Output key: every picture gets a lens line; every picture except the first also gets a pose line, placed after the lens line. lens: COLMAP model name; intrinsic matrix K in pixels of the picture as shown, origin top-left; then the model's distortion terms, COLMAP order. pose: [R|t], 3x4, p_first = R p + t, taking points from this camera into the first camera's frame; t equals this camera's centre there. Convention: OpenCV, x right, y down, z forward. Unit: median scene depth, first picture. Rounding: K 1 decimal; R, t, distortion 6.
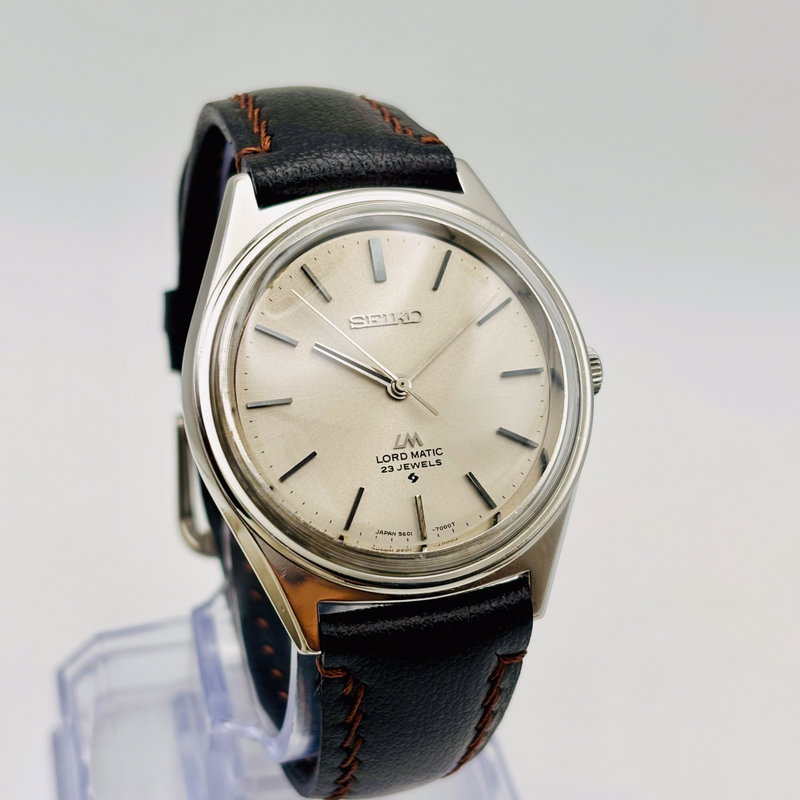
lens RADIAL K [[1688.3, 0, 400.0], [0, 1688.3, 400.0], [0, 0, 1]] dist [0.050471, -0.188377]
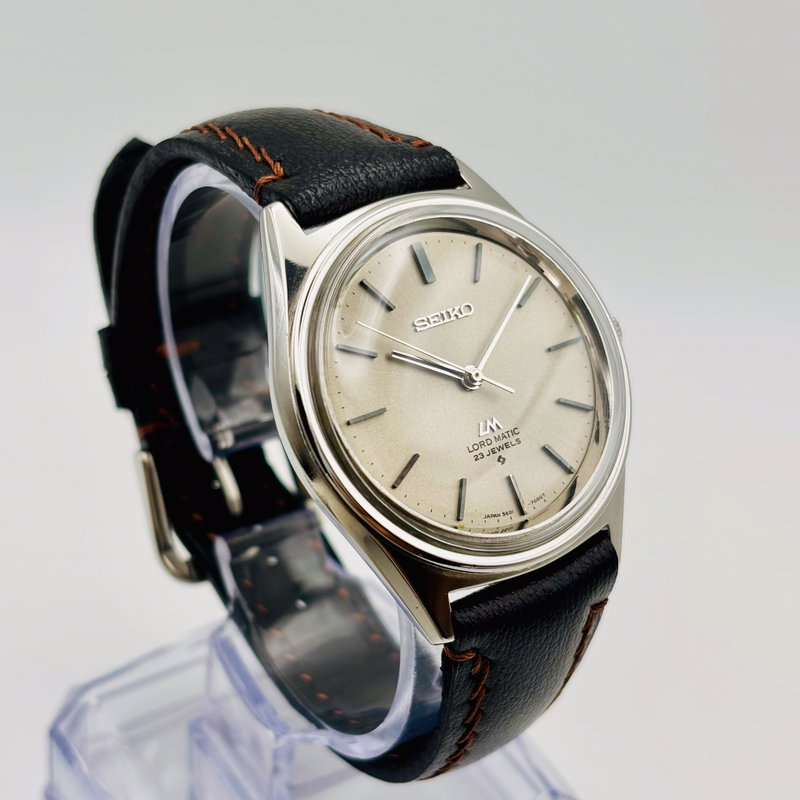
lens RADIAL K [[1688.3, 0, 400.0], [0, 1688.3, 400.0], [0, 0, 1]] dist [0.050471, -0.188377]
pose [[0.943260, -0.187310, 0.274180, -0.334114], [0.181355, 0.982287, 0.047148, -0.052293], [-0.278155, 0.005251, 0.960522, -0.004598]]
